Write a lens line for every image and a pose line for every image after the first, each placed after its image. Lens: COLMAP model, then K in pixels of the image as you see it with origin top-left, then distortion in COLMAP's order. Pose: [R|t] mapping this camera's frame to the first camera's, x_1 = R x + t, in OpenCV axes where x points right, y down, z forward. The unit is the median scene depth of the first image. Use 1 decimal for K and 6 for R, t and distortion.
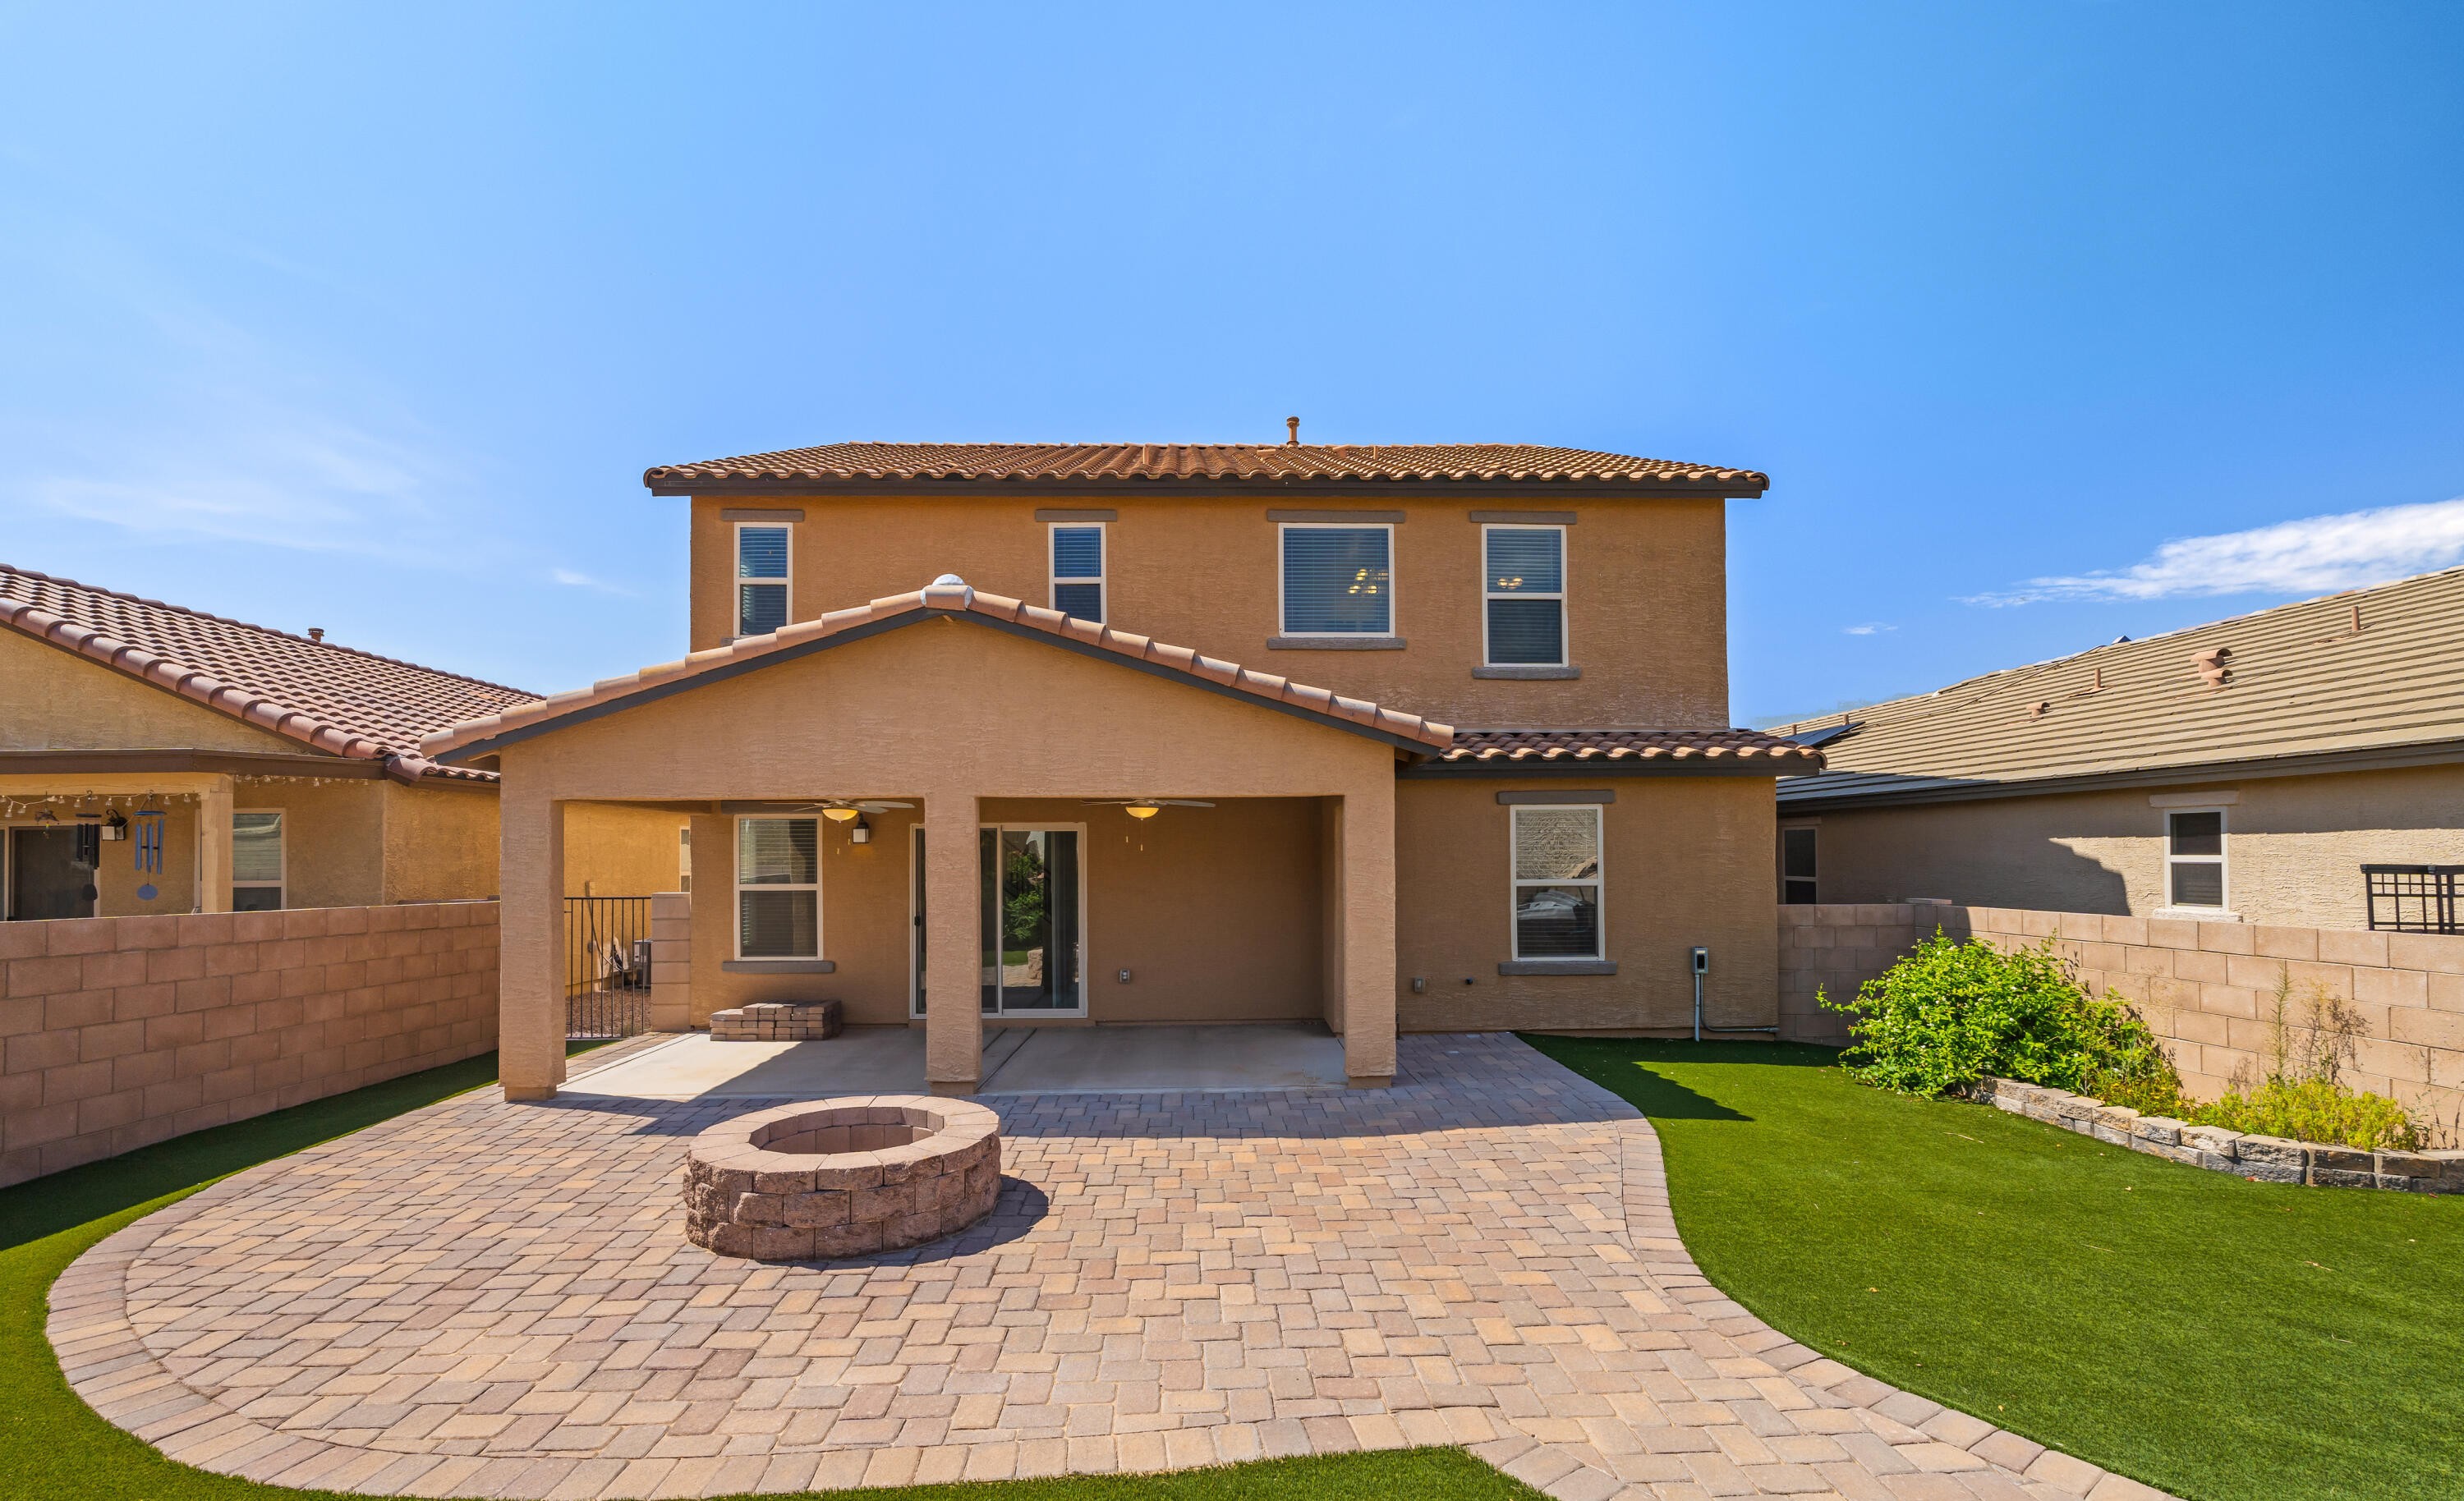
lens RADIAL K [[1074.1, 0, 1229.1], [0, 1074.1, 838.7], [0, 0, 1]] dist [-0.002085, 0.000065]
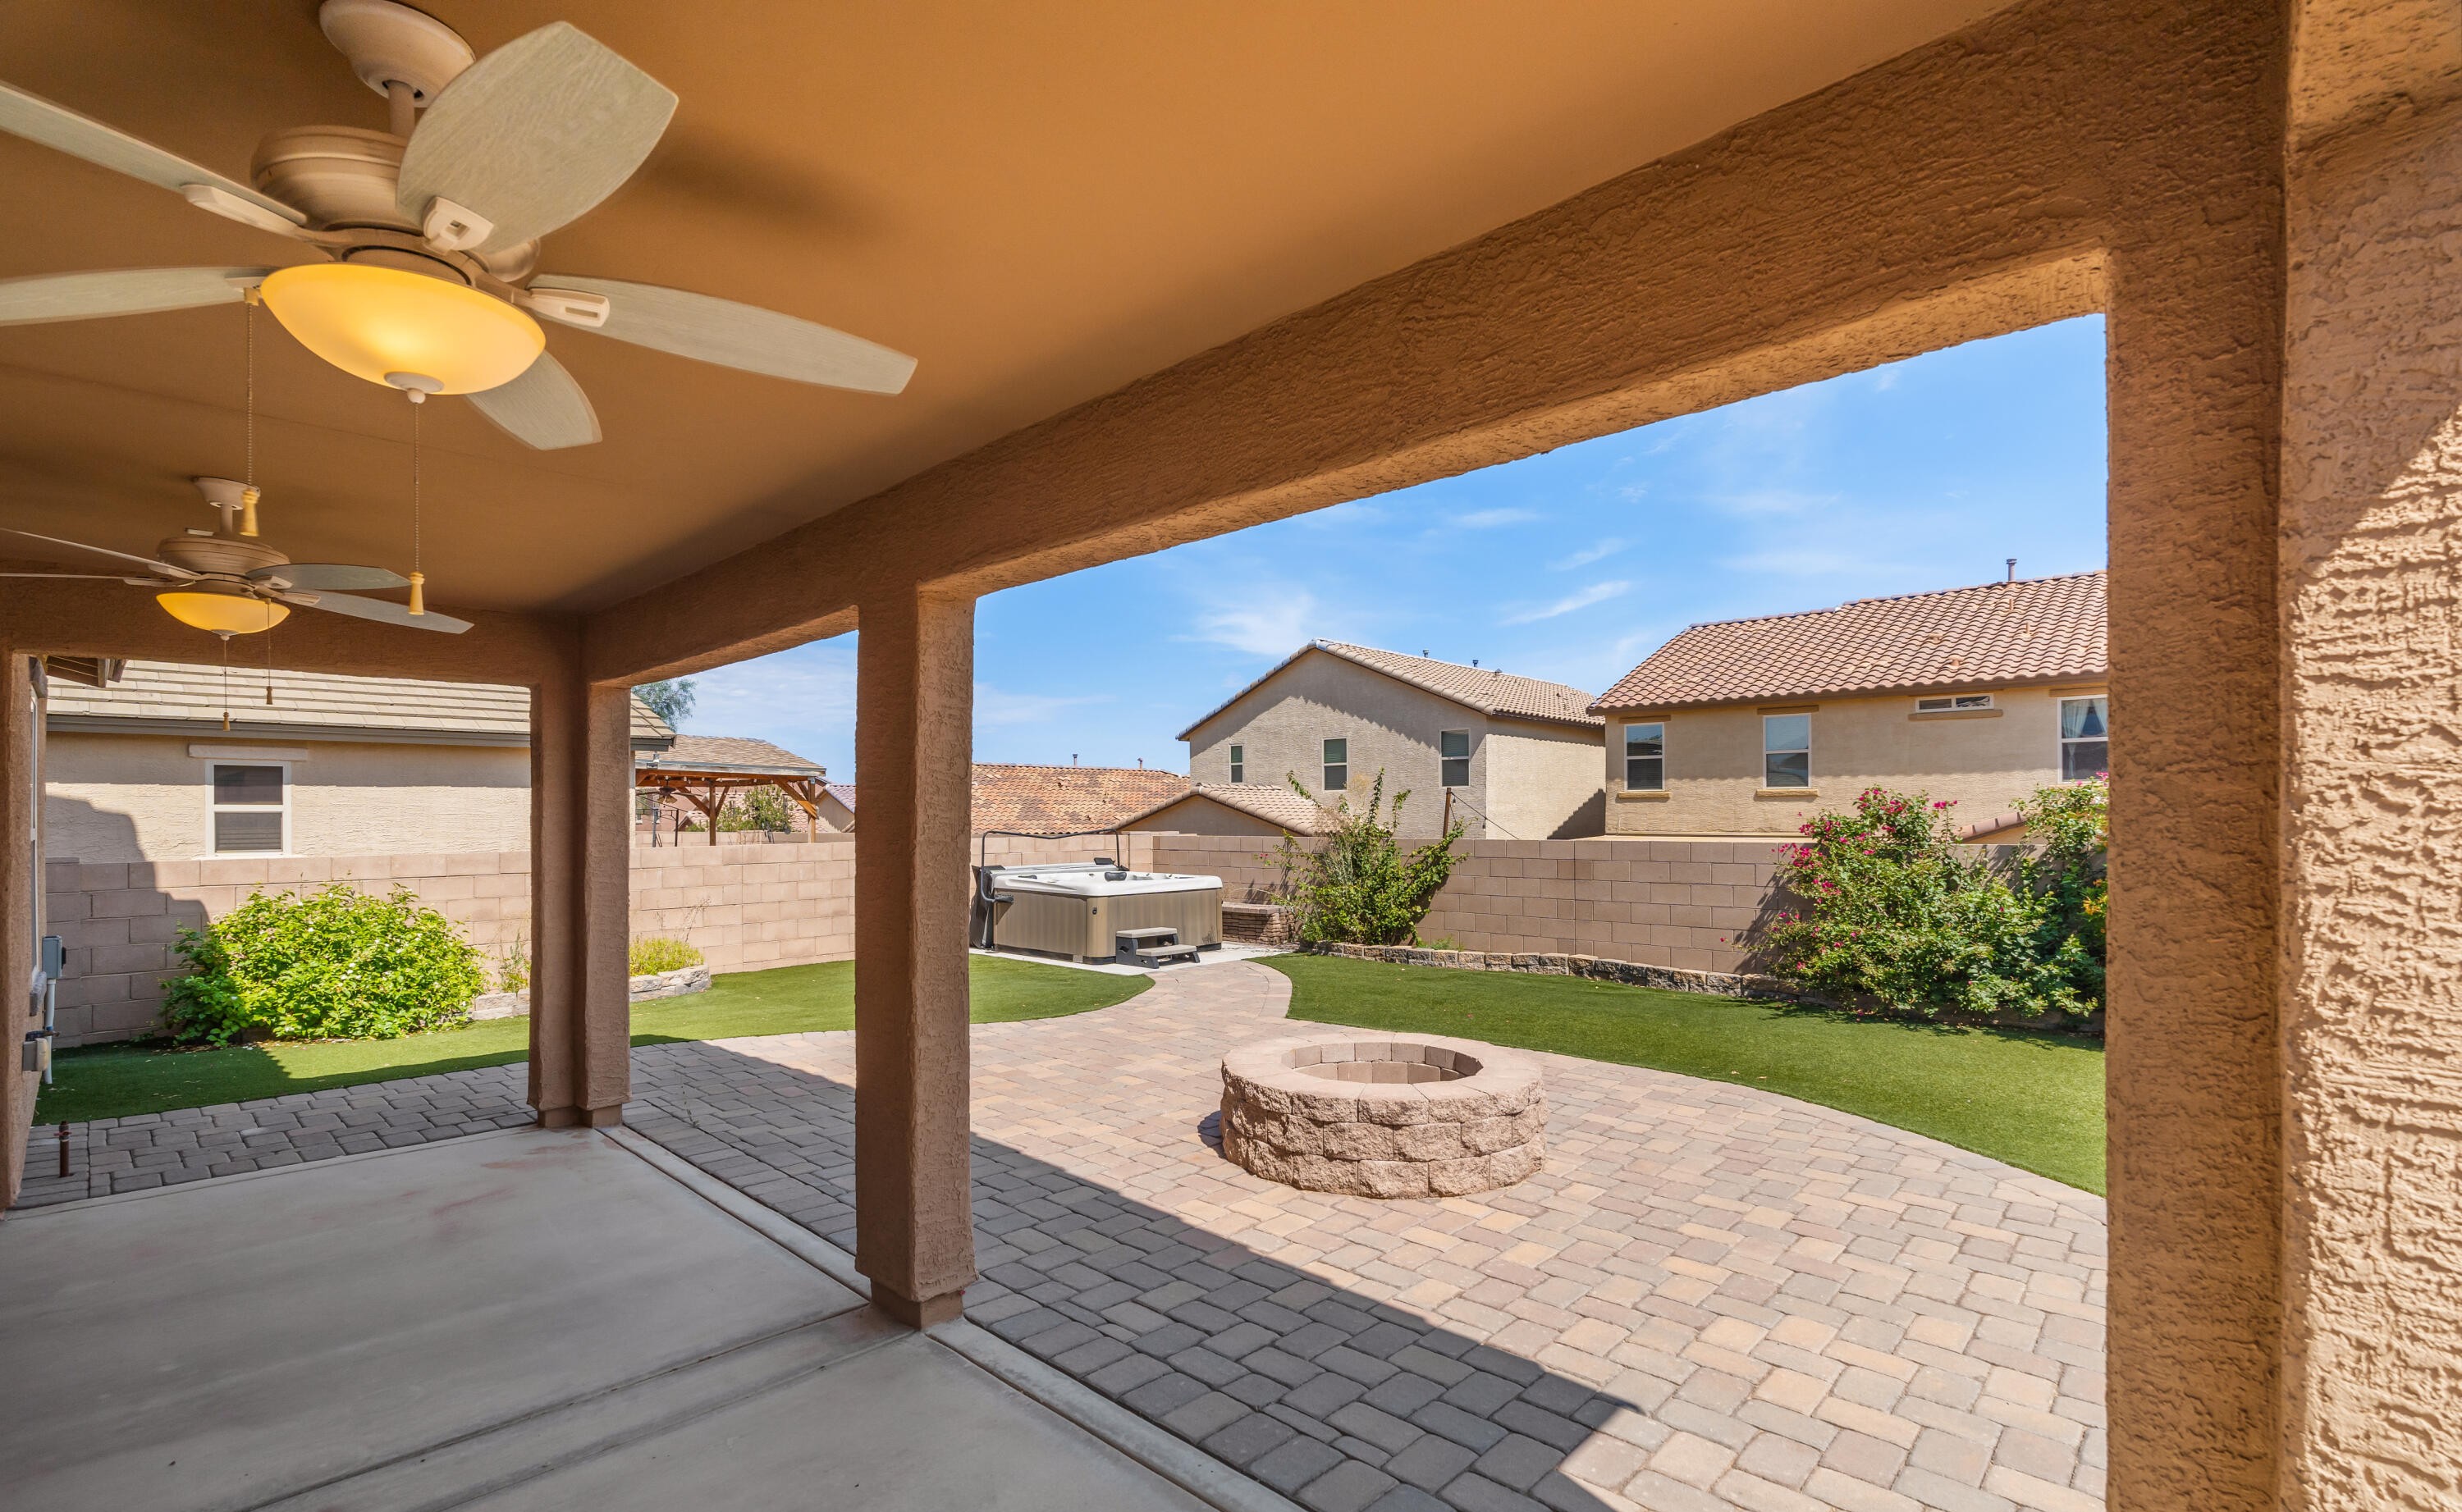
lens RADIAL K [[1083.4, 0, 1224.2], [0, 1083.4, 829.0], [0, 0, 1]] dist [0.000501, 0.000116]
pose [[-0.695019, 0.002815, 0.718986, -0.677557], [-0.000762, 0.999989, -0.004651, 0.053532], [-0.718991, -0.003781, -0.695009, 1.269019]]
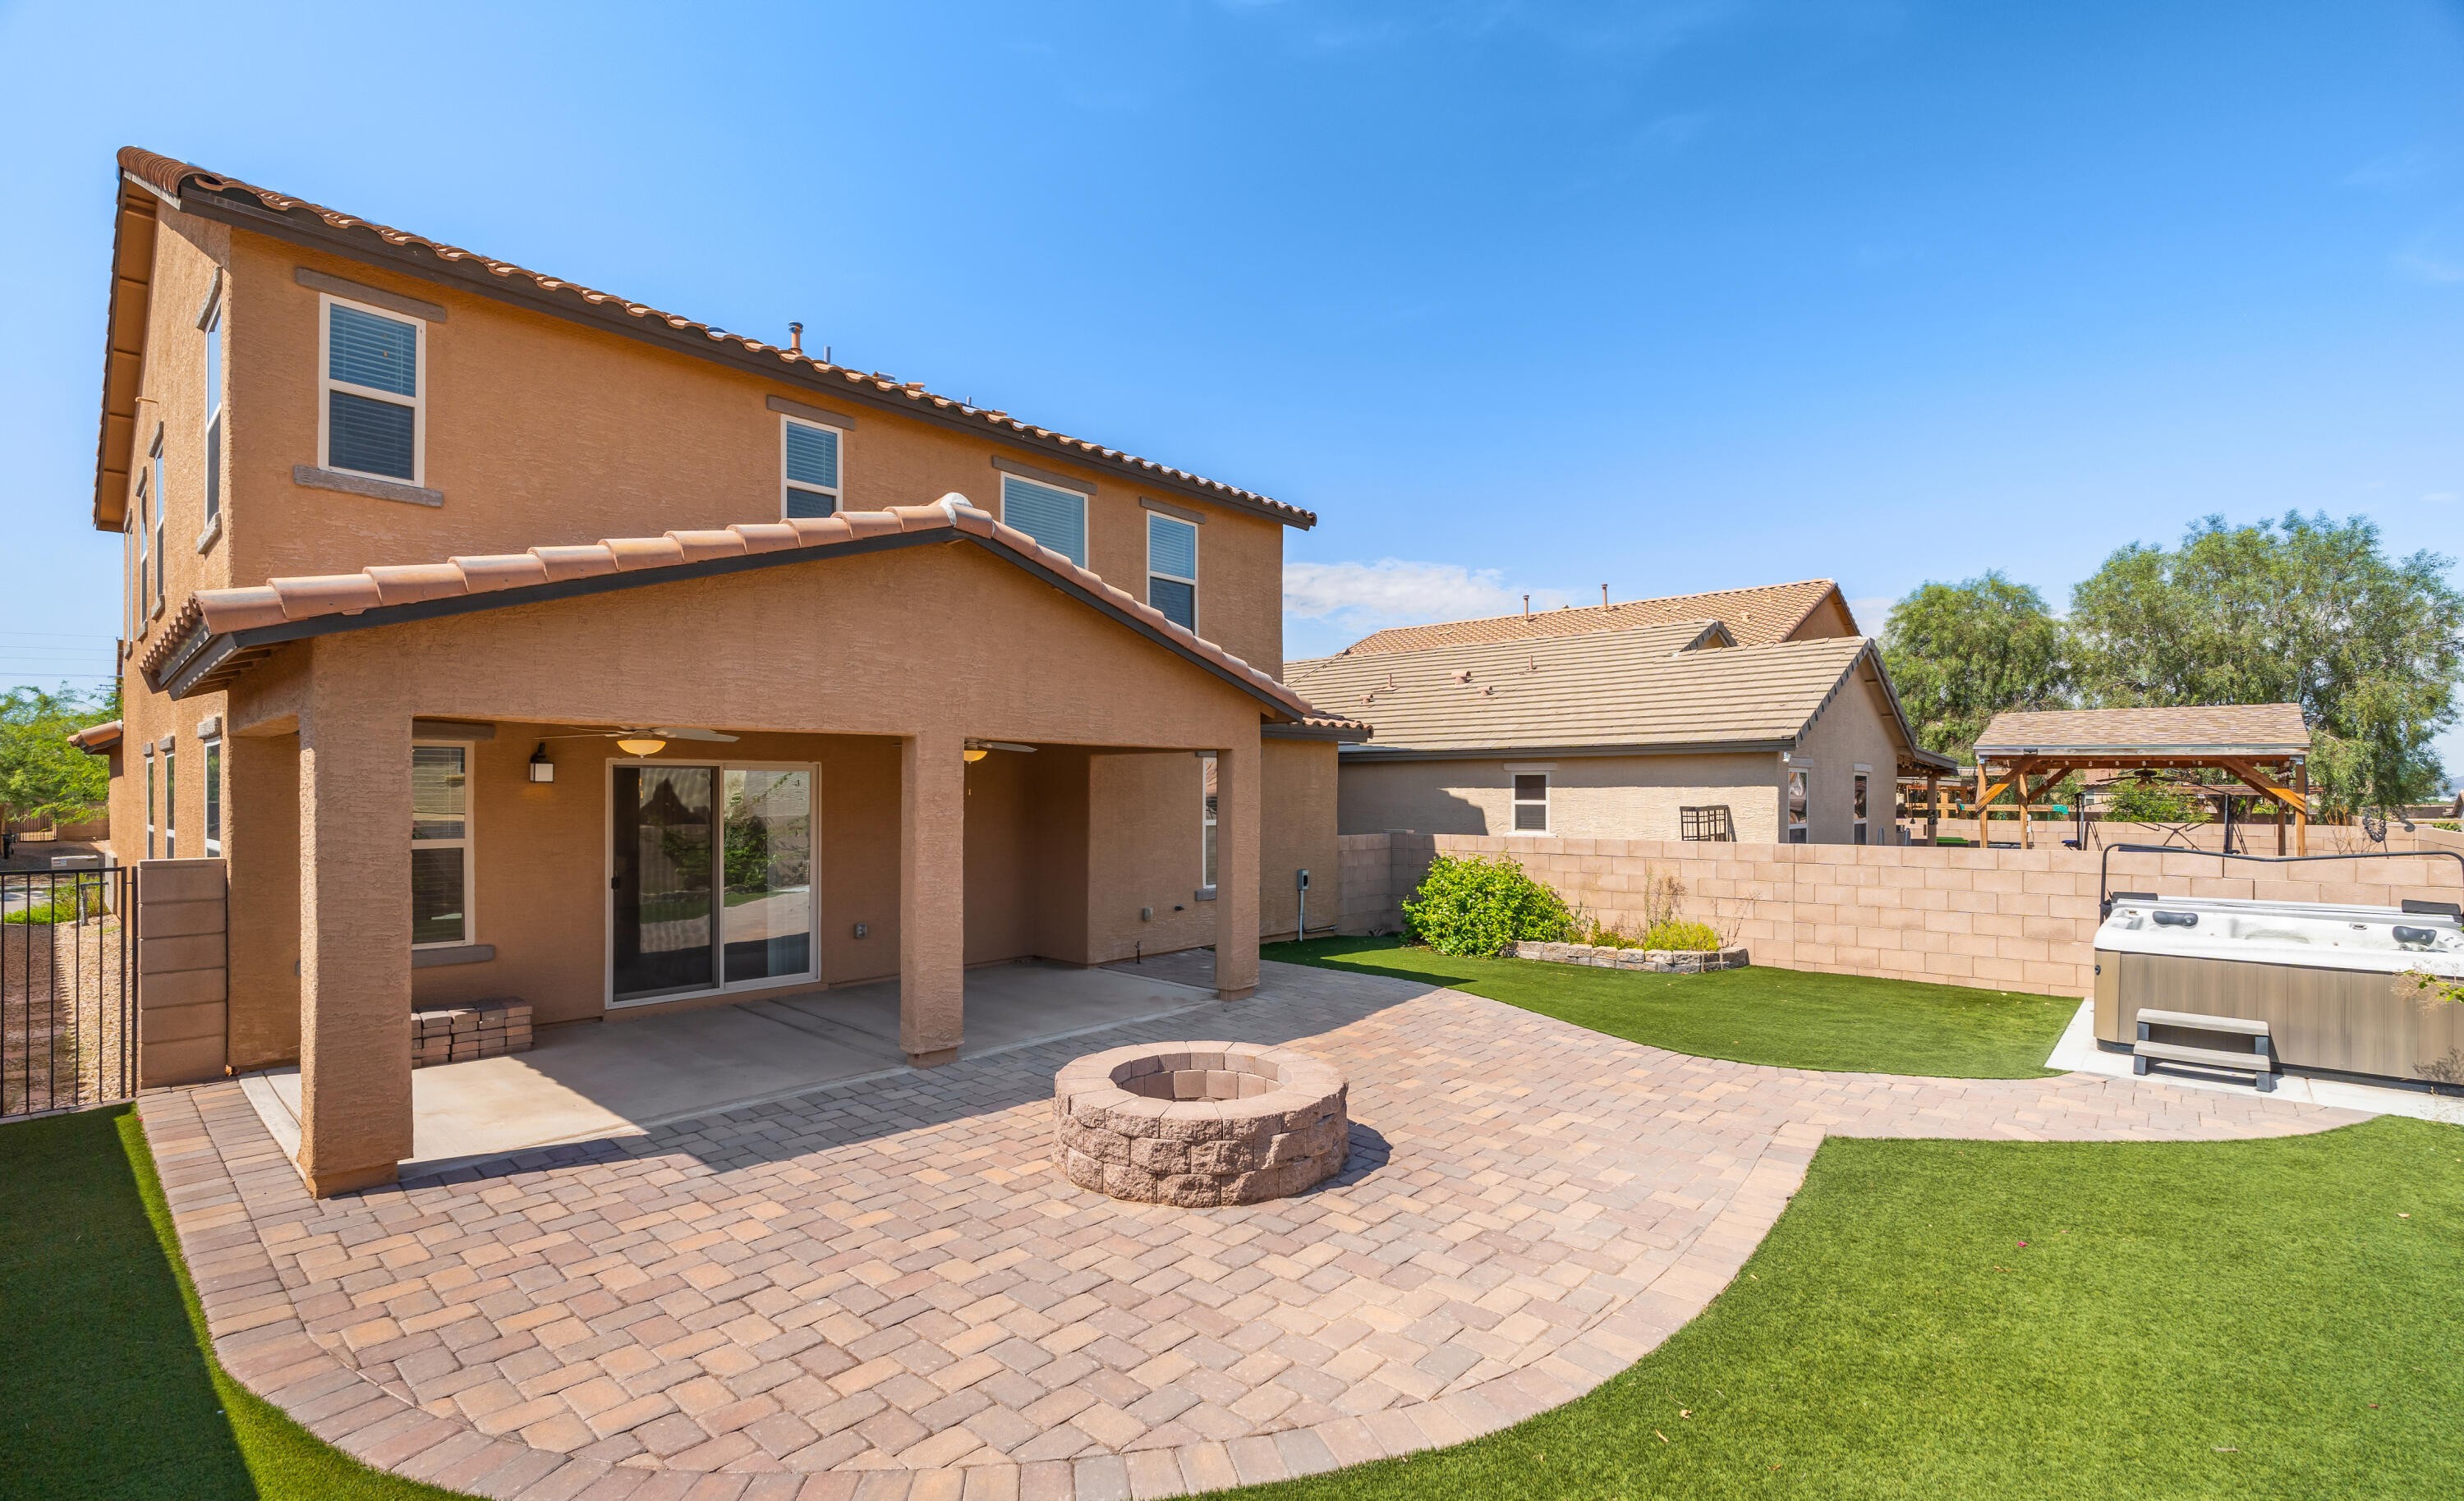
lens RADIAL K [[1078.1, 0, 1212.7], [0, 1078.1, 783.2], [0, 0, 1]] dist [-0.001866, -0.000006]
pose [[0.703301, 0.011174, 0.710804, -0.775944], [-0.015442, 0.999881, -0.000438, -0.002966], [-0.710724, -0.010668, 0.703390, 0.203976]]
